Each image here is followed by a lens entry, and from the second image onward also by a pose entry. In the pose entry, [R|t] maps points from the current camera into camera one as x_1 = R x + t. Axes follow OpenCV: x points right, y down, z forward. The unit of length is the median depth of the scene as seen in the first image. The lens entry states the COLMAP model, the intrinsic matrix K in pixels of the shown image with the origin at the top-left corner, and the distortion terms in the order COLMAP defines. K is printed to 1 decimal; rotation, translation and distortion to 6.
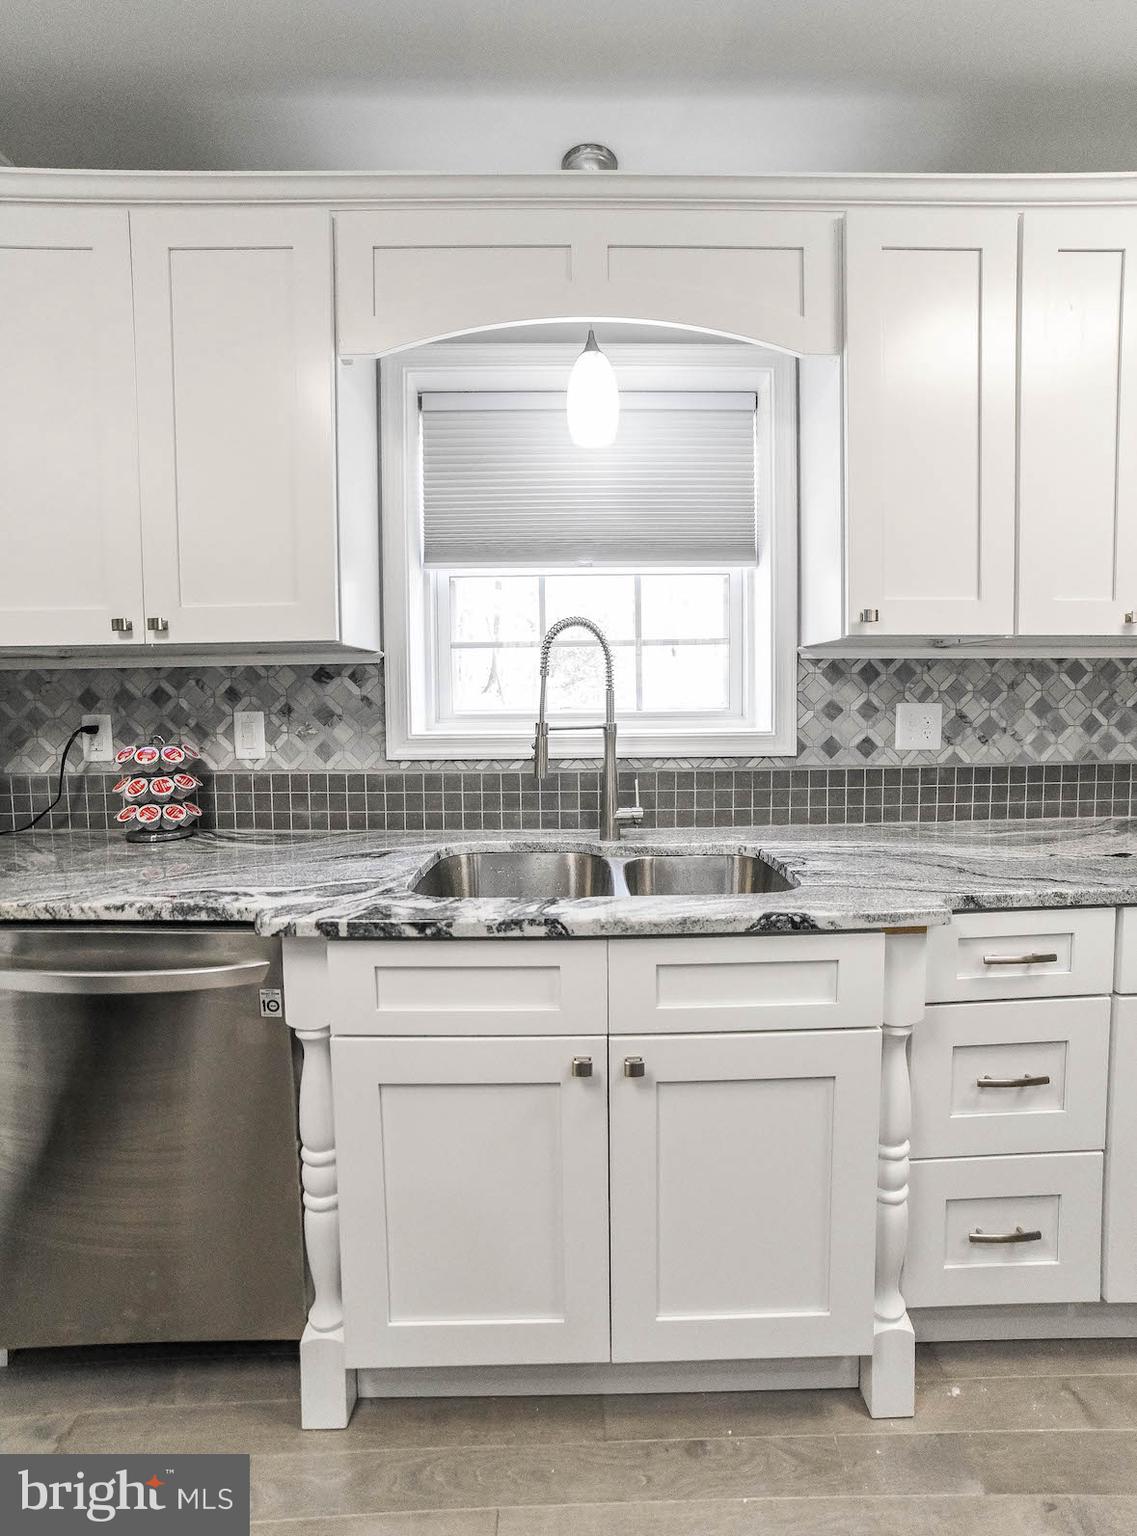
lens RADIAL K [[684.7, 0, 594.0], [0, 684.7, 735.7], [0, 0, 1]] dist [-0.079652, 0.036572]
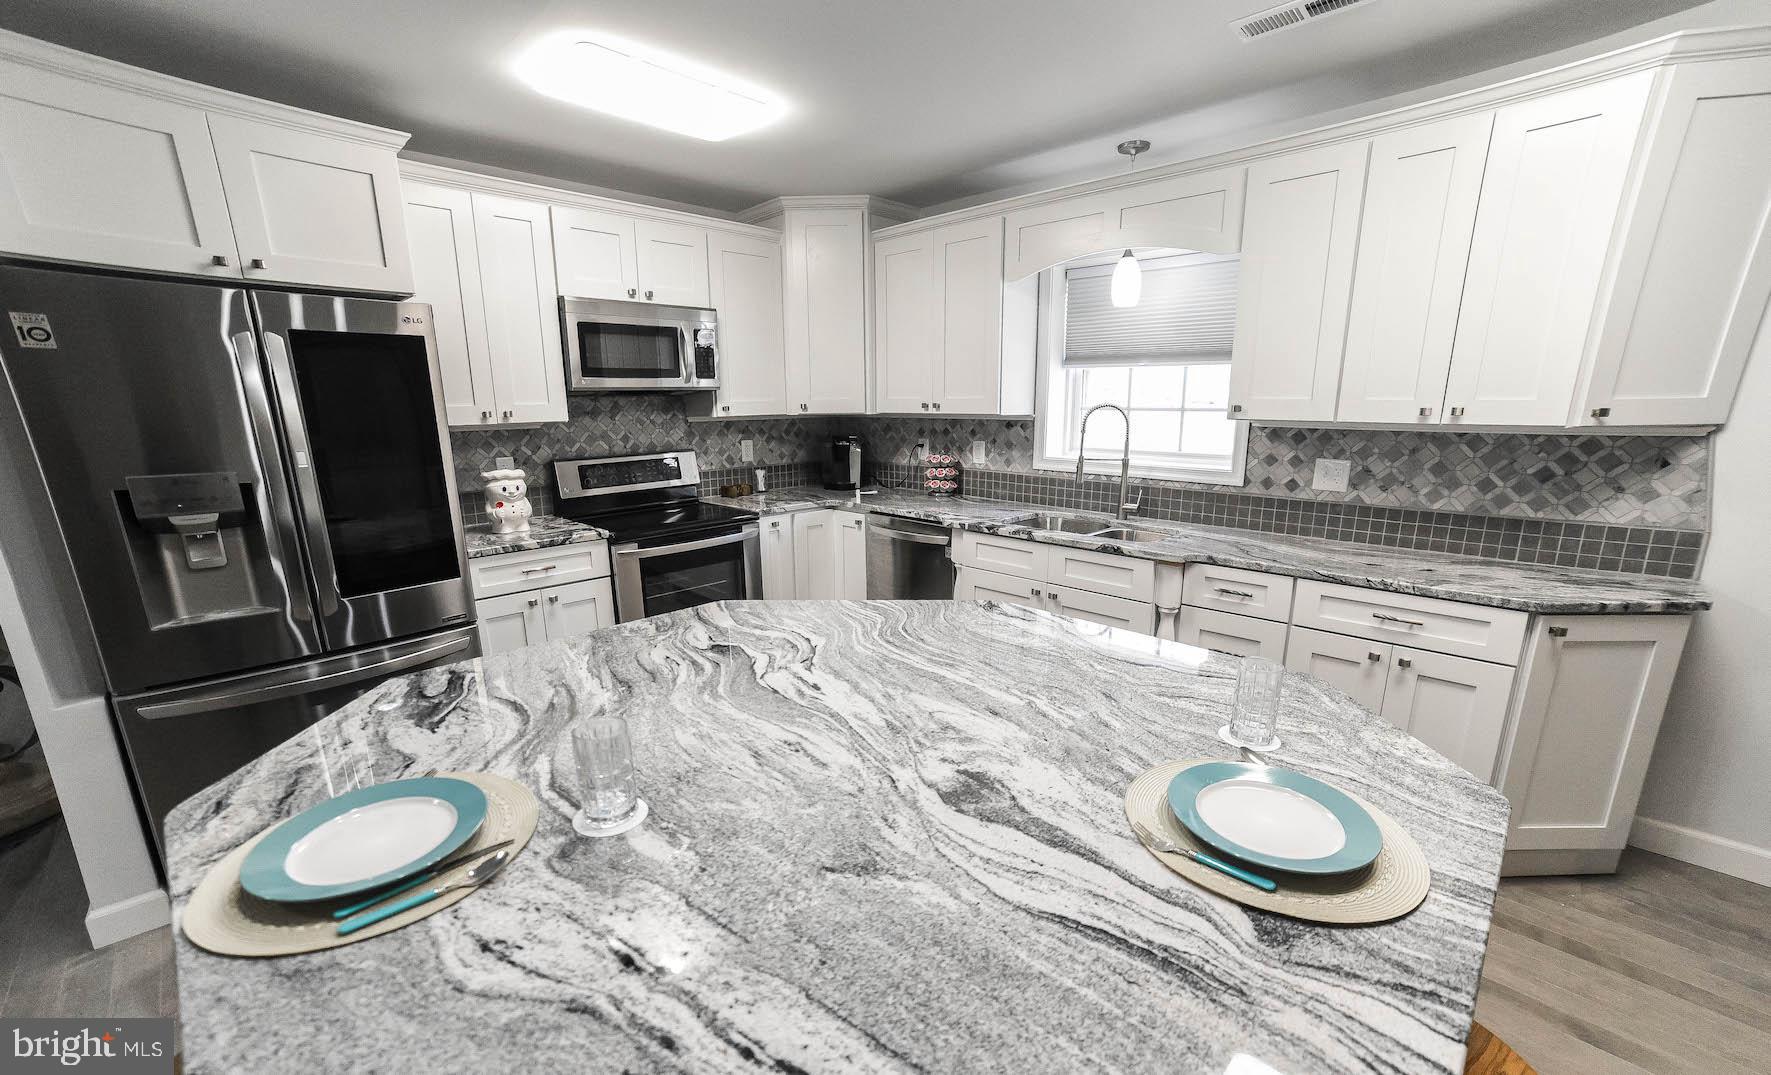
lens RADIAL K [[708.9, 0, 892.1], [0, 708.9, 575.2], [0, 0, 1]] dist [-0.076726, 0.036663]
pose [[0.702709, 0.177629, -0.688947, 0.900138], [-0.046227, 0.977686, 0.204923, -0.065753], [0.709974, -0.112153, 0.695240, -0.791155]]
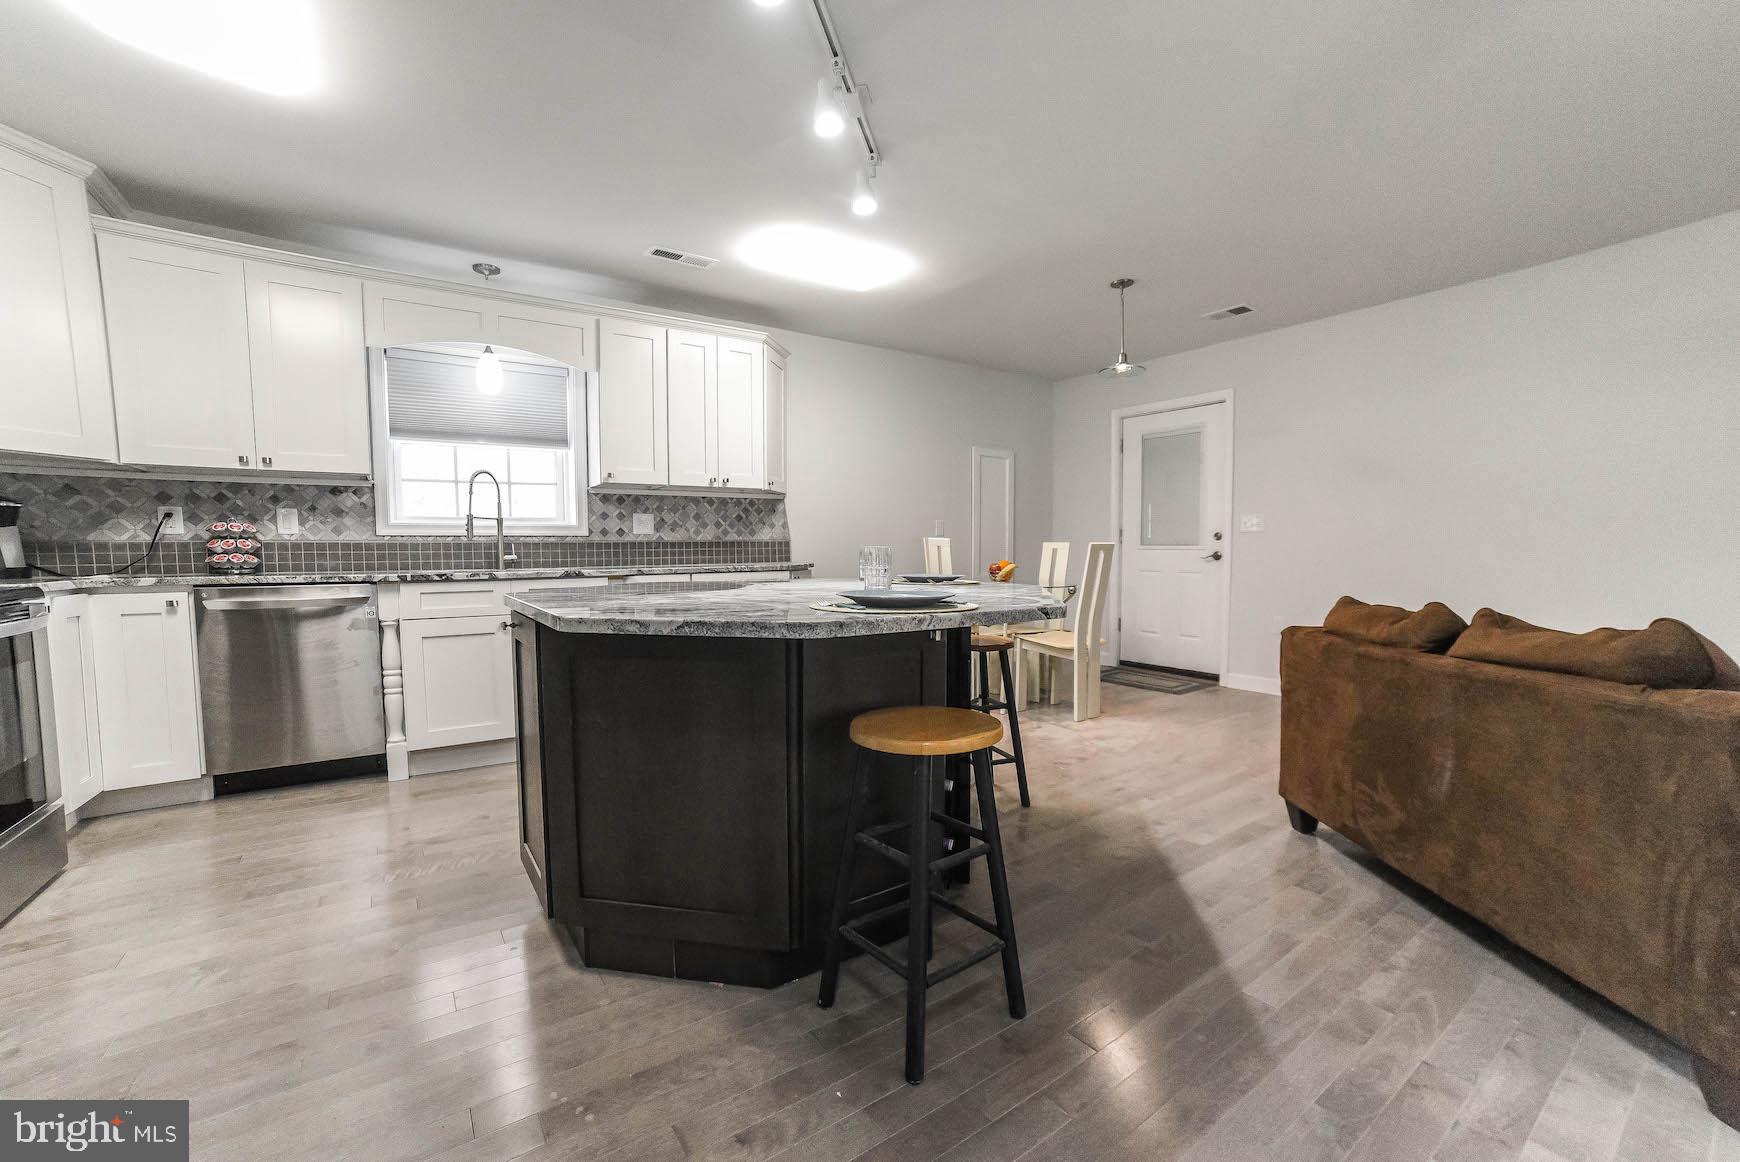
lens RADIAL K [[712.6, 0, 873.6], [0, 712.6, 599.6], [0, 0, 1]] dist [-0.082754, 0.040814]
pose [[0.831938, -0.034202, 0.553814, -0.216799], [0.030910, 0.999405, 0.015288, 0.236580], [-0.554007, 0.004400, 0.832500, -1.475910]]
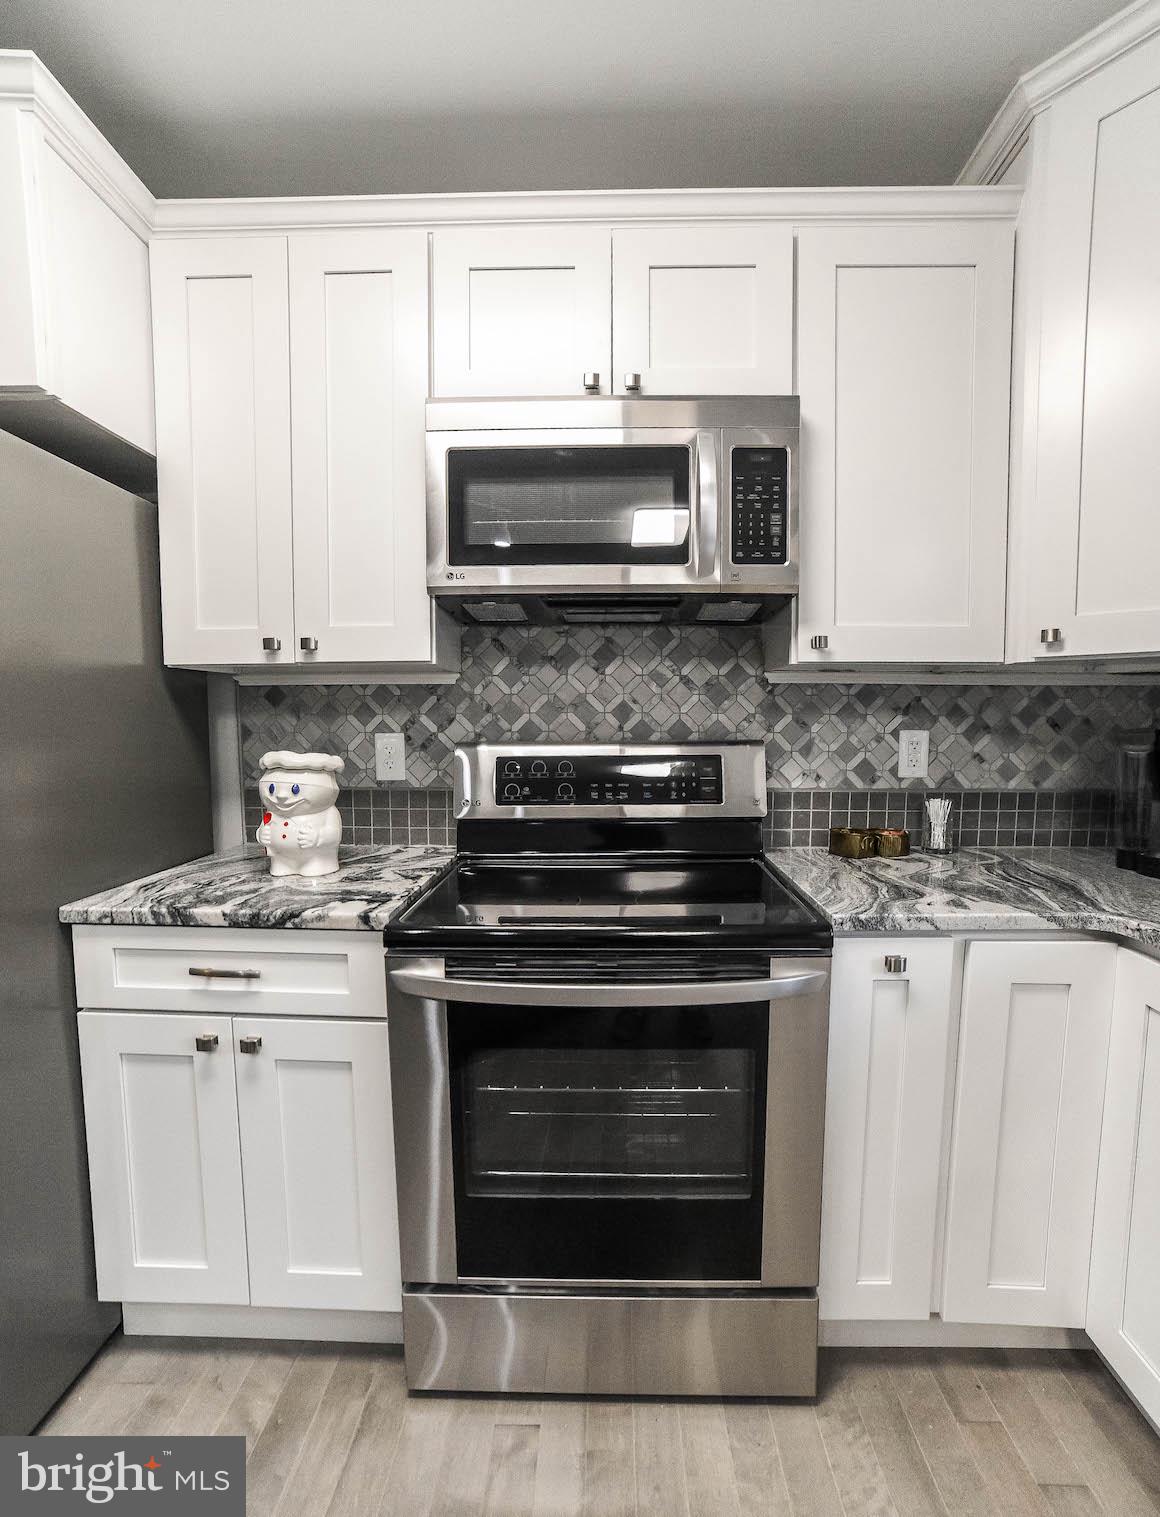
lens RADIAL K [[709.8, 0, 602.6], [0, 709.8, 775.3], [0, 0, 1]] dist [-0.078765, 0.036125]
pose [[-0.037585, 0.093744, -0.994887, -0.108784], [-0.062429, 0.993425, 0.095964, -0.005257], [0.997341, 0.065717, -0.031486, 0.140677]]
